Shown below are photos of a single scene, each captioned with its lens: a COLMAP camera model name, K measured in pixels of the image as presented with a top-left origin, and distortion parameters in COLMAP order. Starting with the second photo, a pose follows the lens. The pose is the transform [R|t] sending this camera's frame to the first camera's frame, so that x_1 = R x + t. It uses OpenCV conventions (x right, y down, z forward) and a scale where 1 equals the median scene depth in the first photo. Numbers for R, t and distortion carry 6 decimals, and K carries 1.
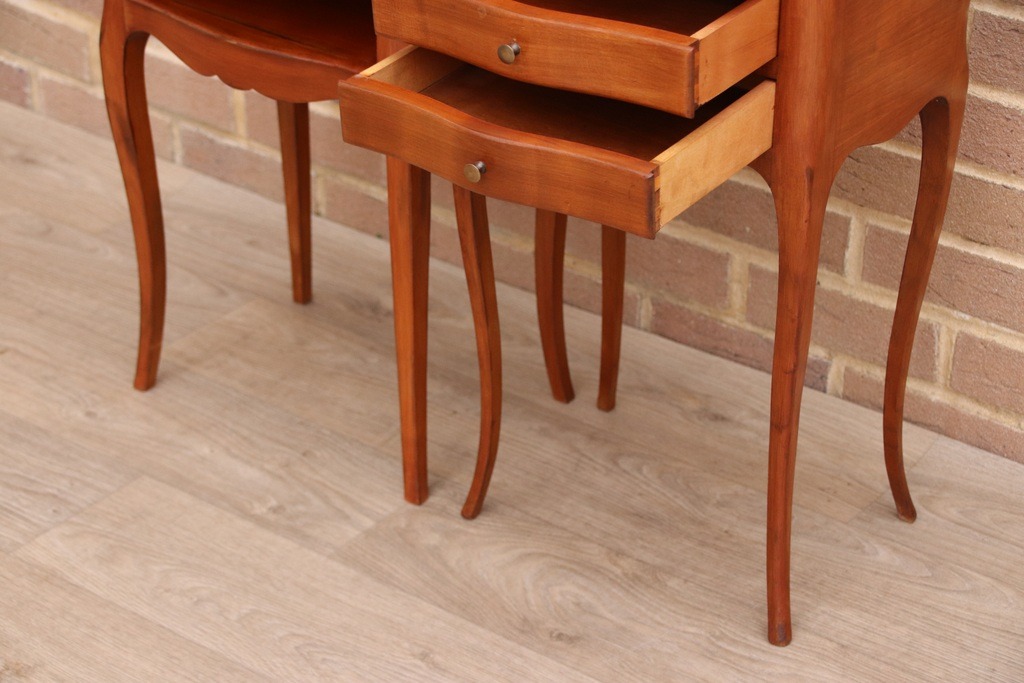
lens RADIAL K [[2423.8, 0, 508.4], [0, 2423.8, 364.4], [0, 0, 1]] dist [0.505692, 0.962649]
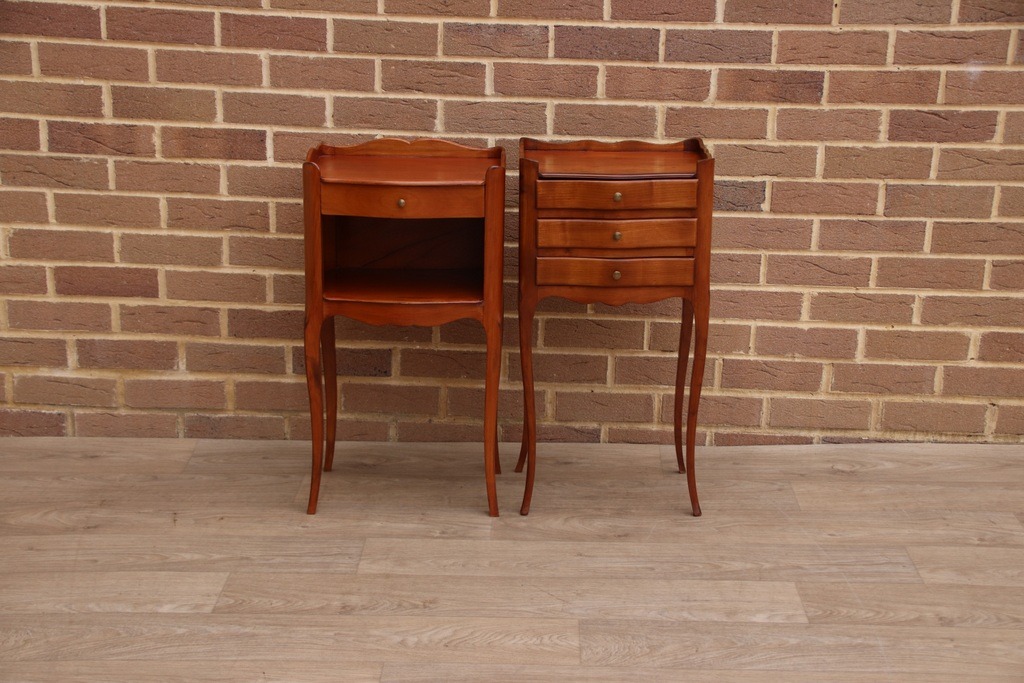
lens RADIAL K [[1664.5, 0, 512.2], [0, 1664.5, 361.5], [0, 0, 1]] dist [0.189947, 0.630679]
pose [[0.802399, -0.157640, 0.575592, -0.815394], [0.282055, 0.950138, -0.132978, 0.123904], [-0.525929, 0.269050, 0.806852, -0.174534]]
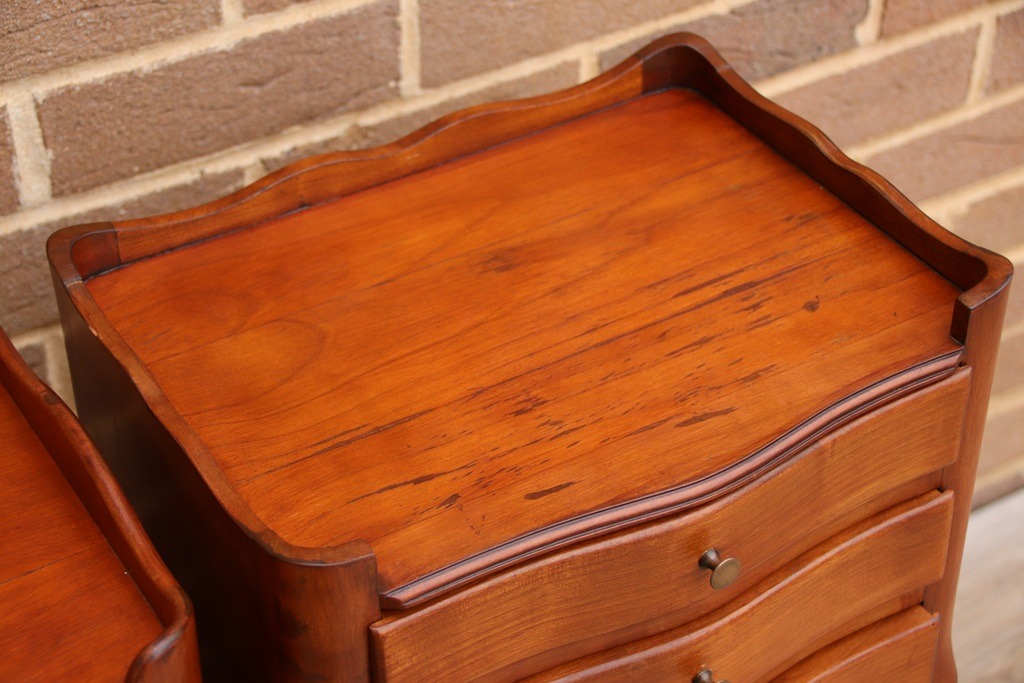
lens RADIAL K [[2094.1, 0, 513.2], [0, 2094.1, 354.3], [0, 0, 1]] dist [0.392735, 0.360157]
pose [[0.373008, -0.575844, 0.727509, -0.236125], [0.457926, 0.796203, 0.395430, -0.348848], [-0.806950, 0.185646, 0.560684, 0.621290]]
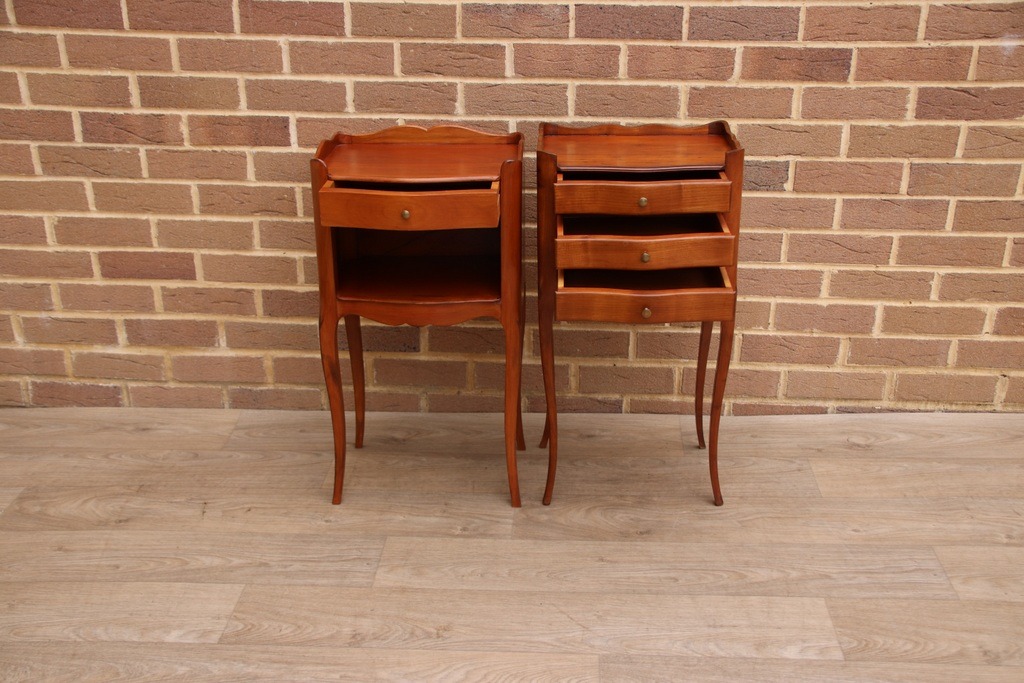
lens RADIAL K [[1144.5, 0, 511.7], [0, 1144.5, 360.8], [0, 0, 1]] dist [-0.028707, 0.312322]
pose [[0.824381, -0.228448, 0.517887, -0.516510], [0.286123, 0.957623, -0.033033, -0.030815], [-0.488394, 0.175411, 0.854811, 0.153815]]
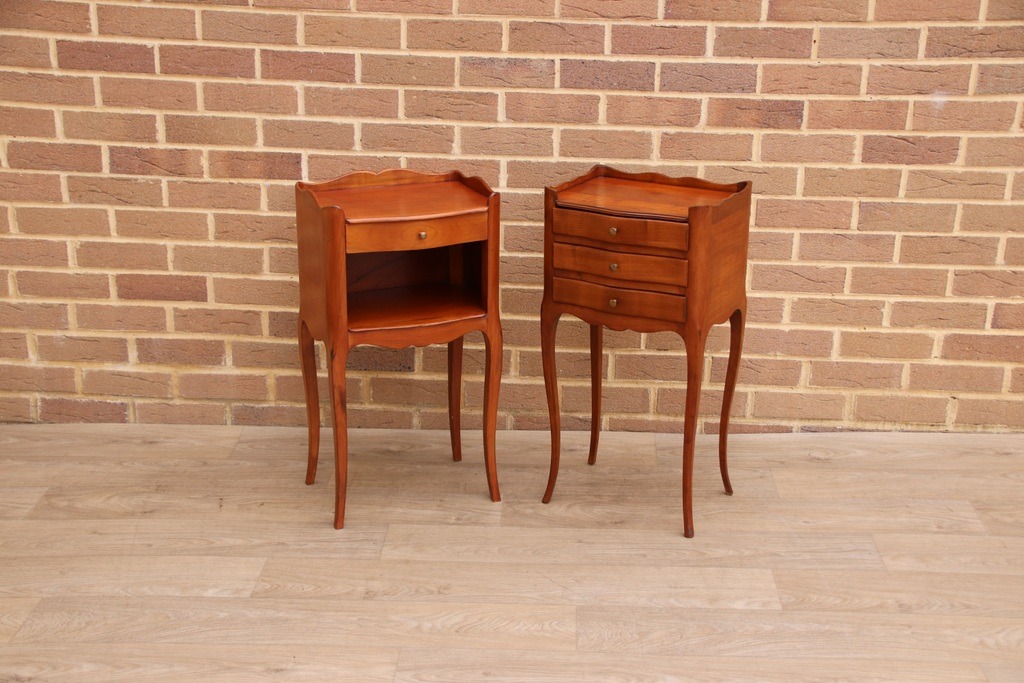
lens RADIAL K [[1469.3, 0, 512.2], [0, 1469.3, 358.5], [0, 0, 1]] dist [0.108742, 0.455883]
pose [[0.814226, -0.179509, 0.552098, -0.773865], [0.278299, 0.955293, -0.099827, 0.067083], [-0.509495, 0.234930, 0.827782, -0.180160]]
